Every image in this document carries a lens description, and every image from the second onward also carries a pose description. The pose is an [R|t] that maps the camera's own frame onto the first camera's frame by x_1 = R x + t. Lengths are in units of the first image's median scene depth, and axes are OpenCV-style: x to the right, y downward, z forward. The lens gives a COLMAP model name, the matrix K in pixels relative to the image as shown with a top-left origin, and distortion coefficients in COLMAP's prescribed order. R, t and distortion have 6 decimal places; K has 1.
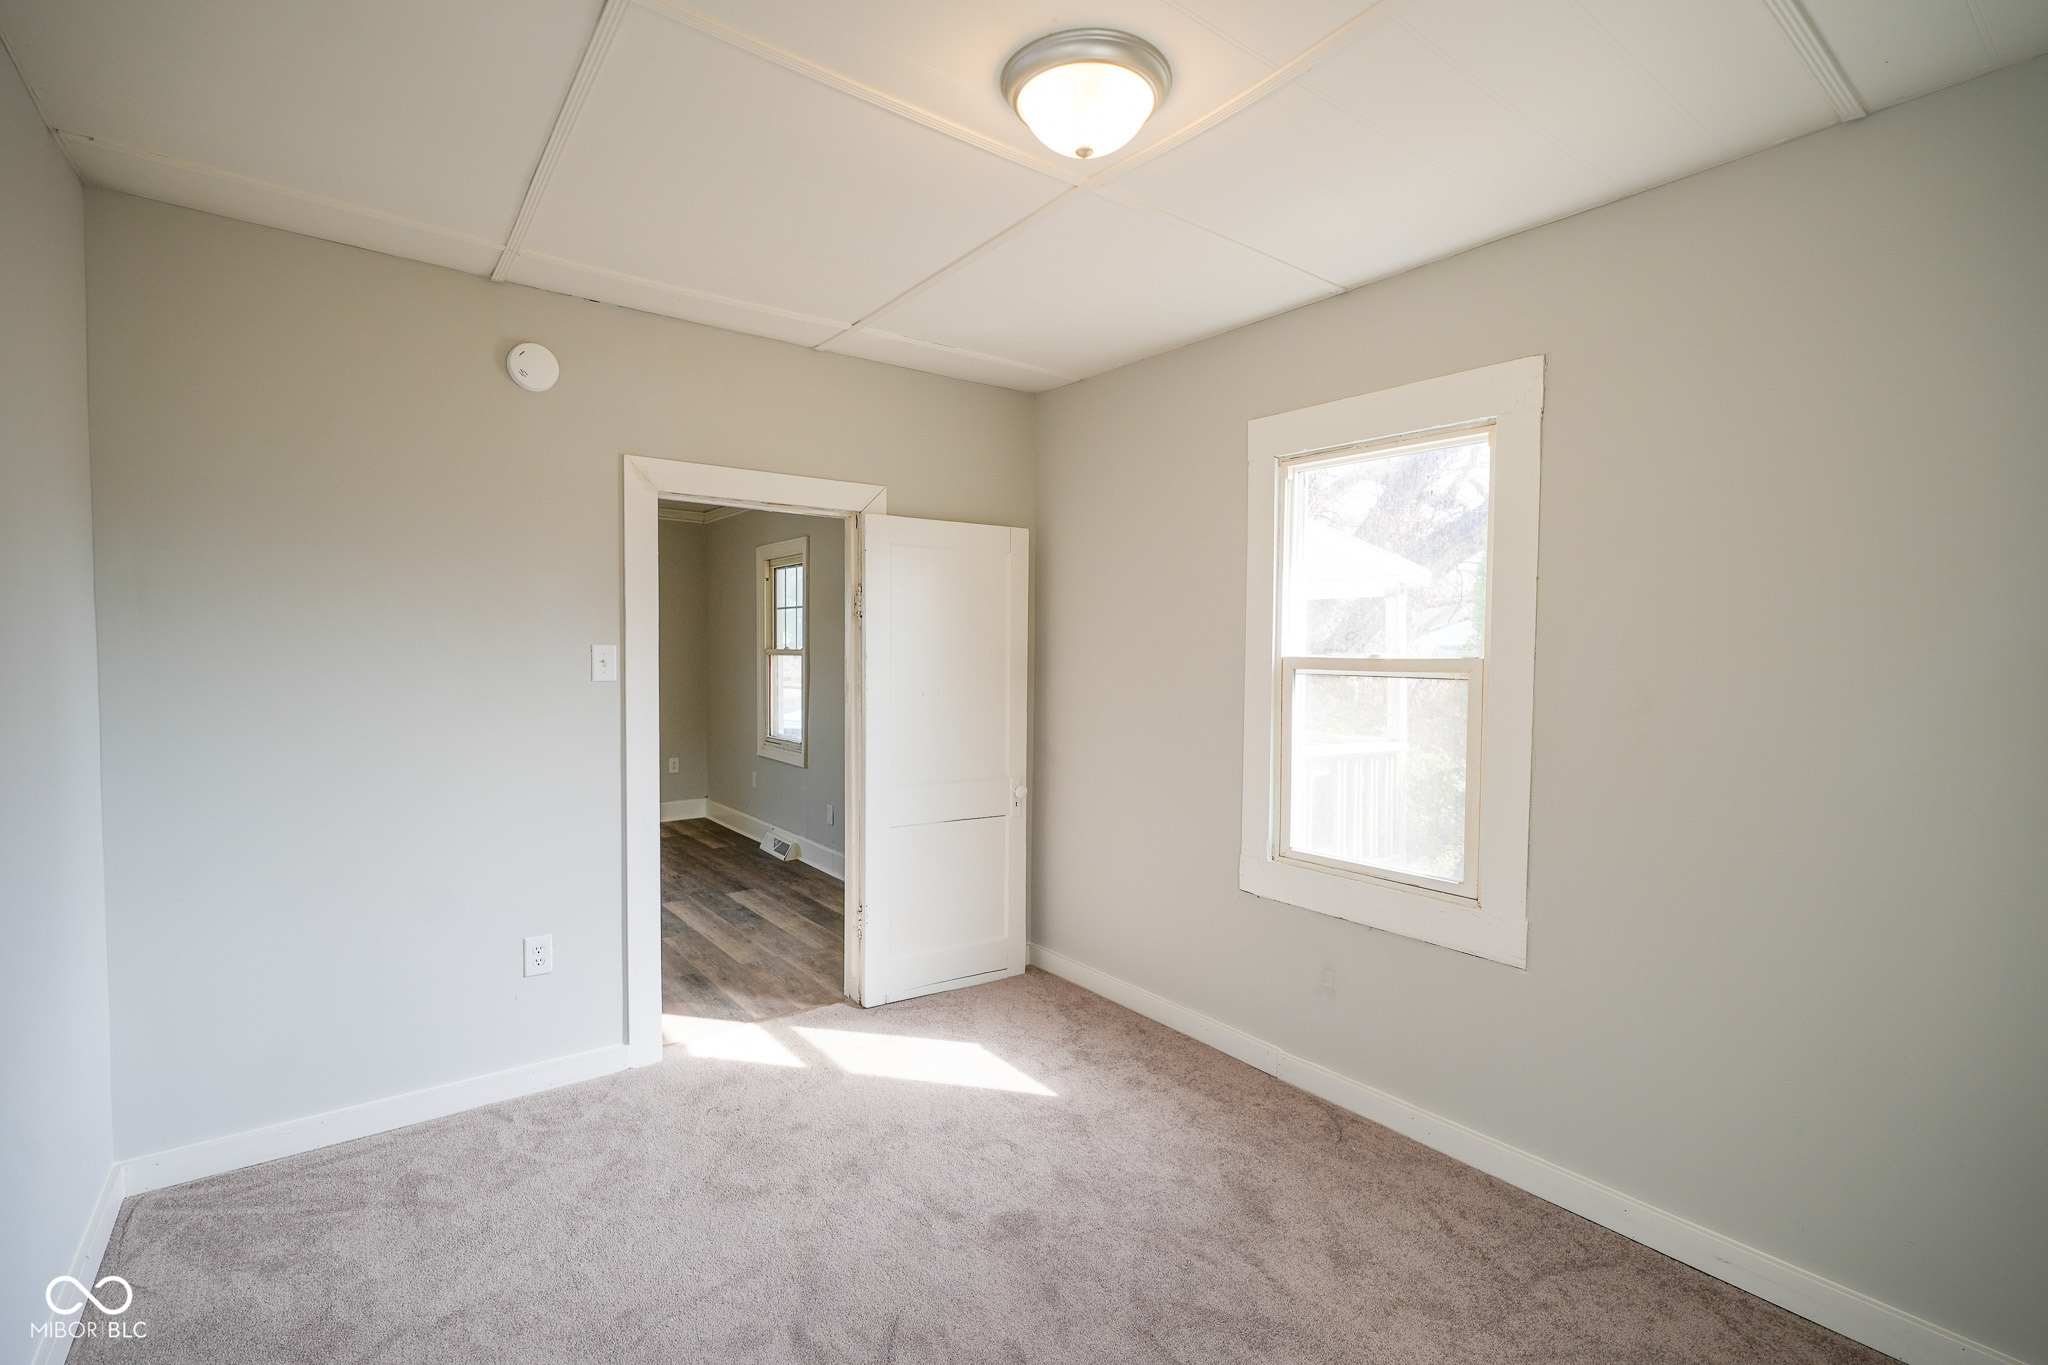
lens RADIAL K [[907.0, 0, 1017.7], [0, 907.0, 682.5], [0, 0, 1]] dist [0.000610, 0.000591]
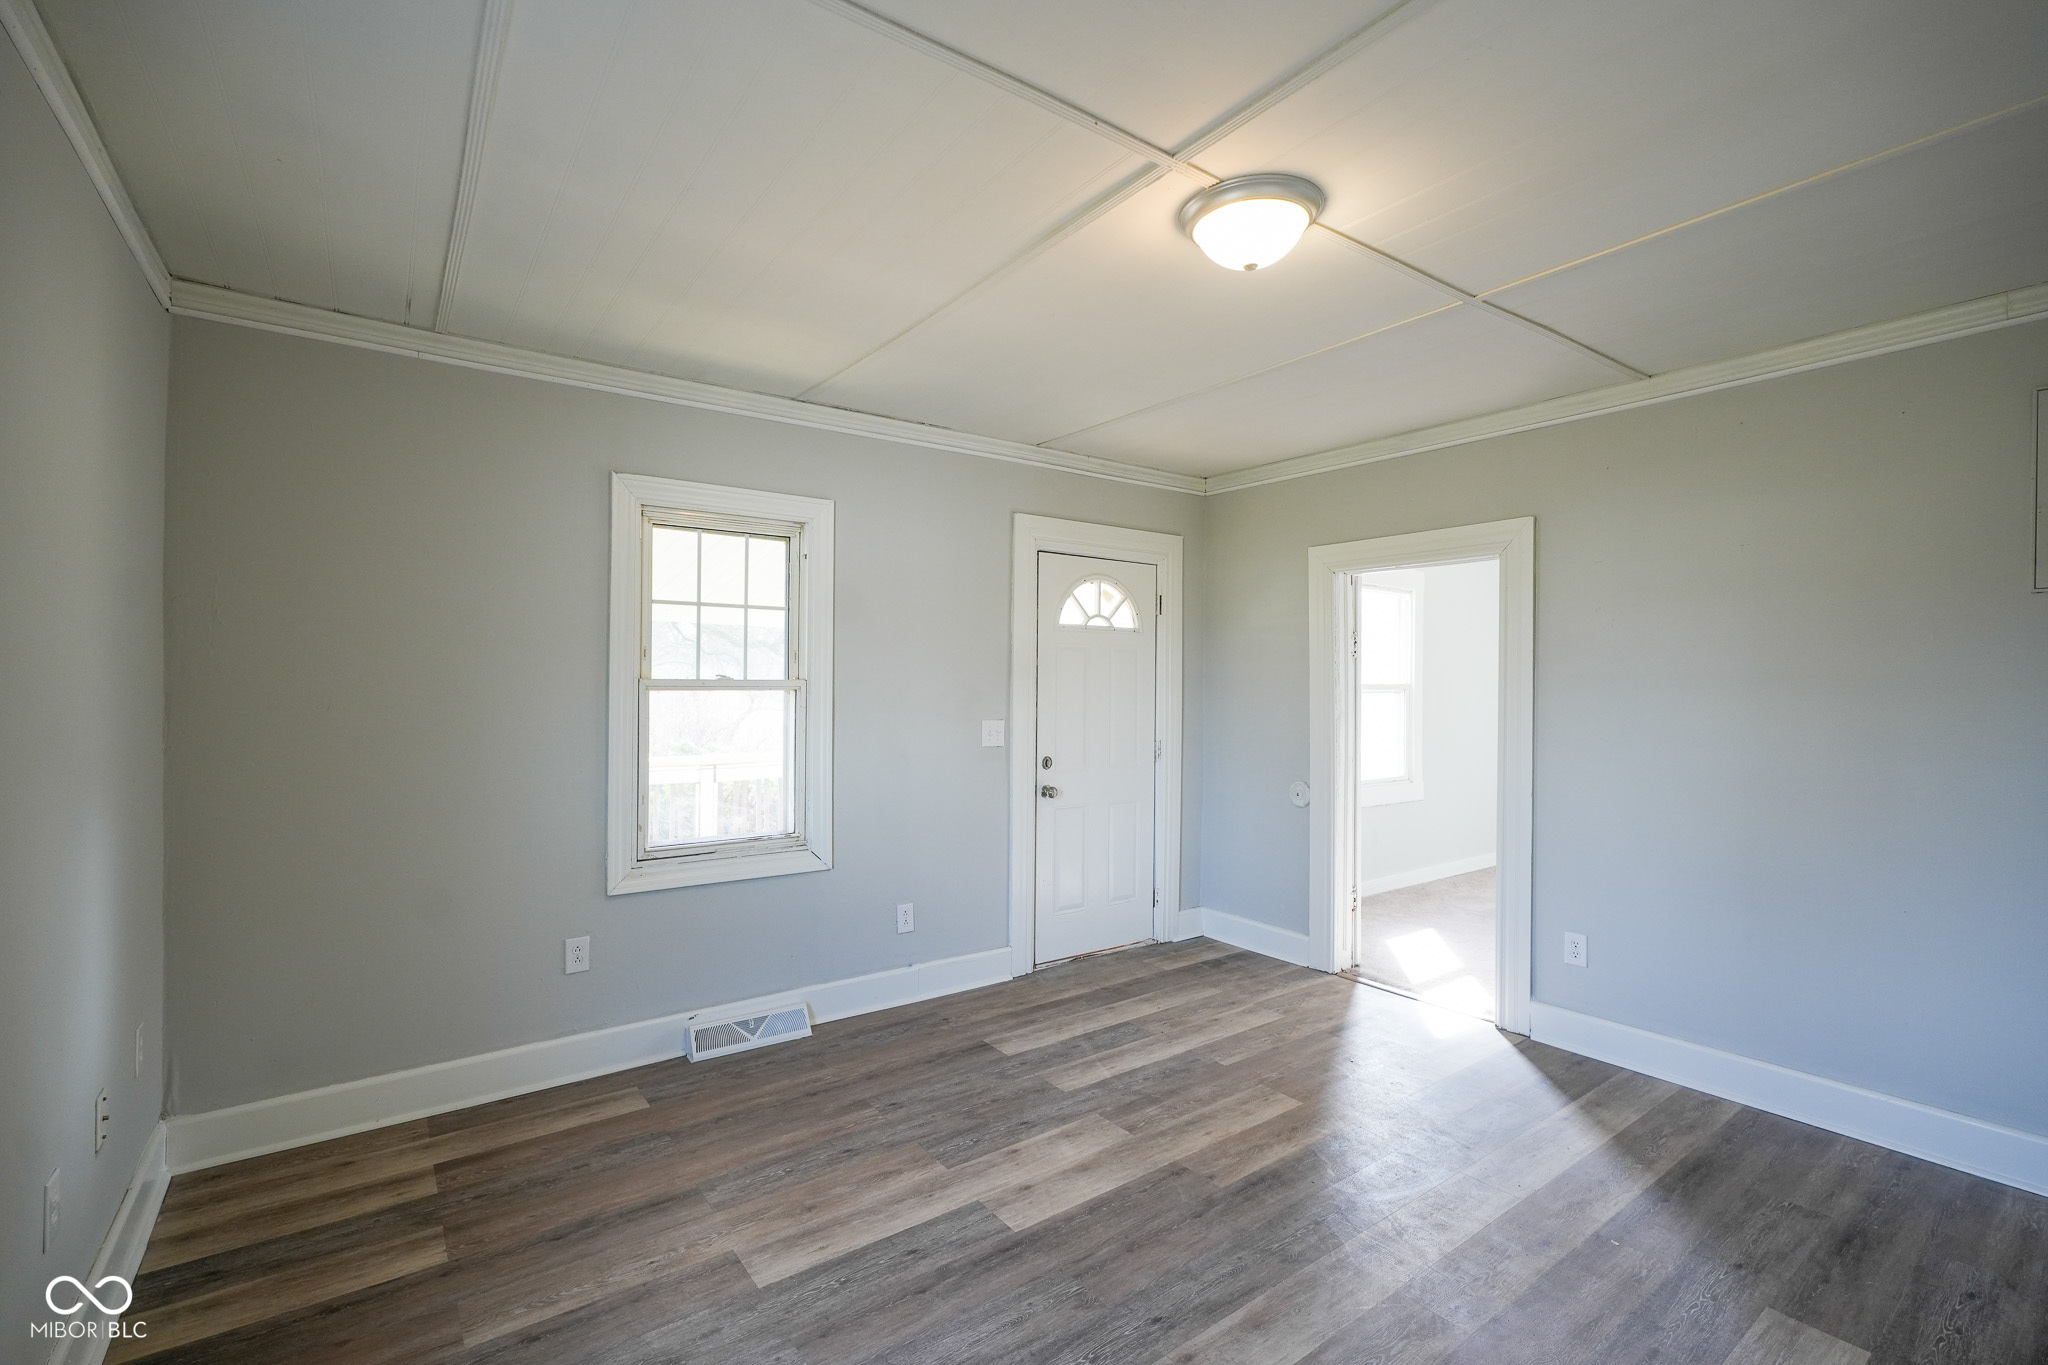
lens RADIAL K [[907.0, 0, 1017.7], [0, 907.0, 682.5], [0, 0, 1]] dist [0.000610, 0.000591]
pose [[0.032315, -0.020781, 0.999262, -1.055176], [0.034960, 0.999196, 0.019649, -0.053984], [-0.998866, 0.034299, 0.033016, 1.044402]]
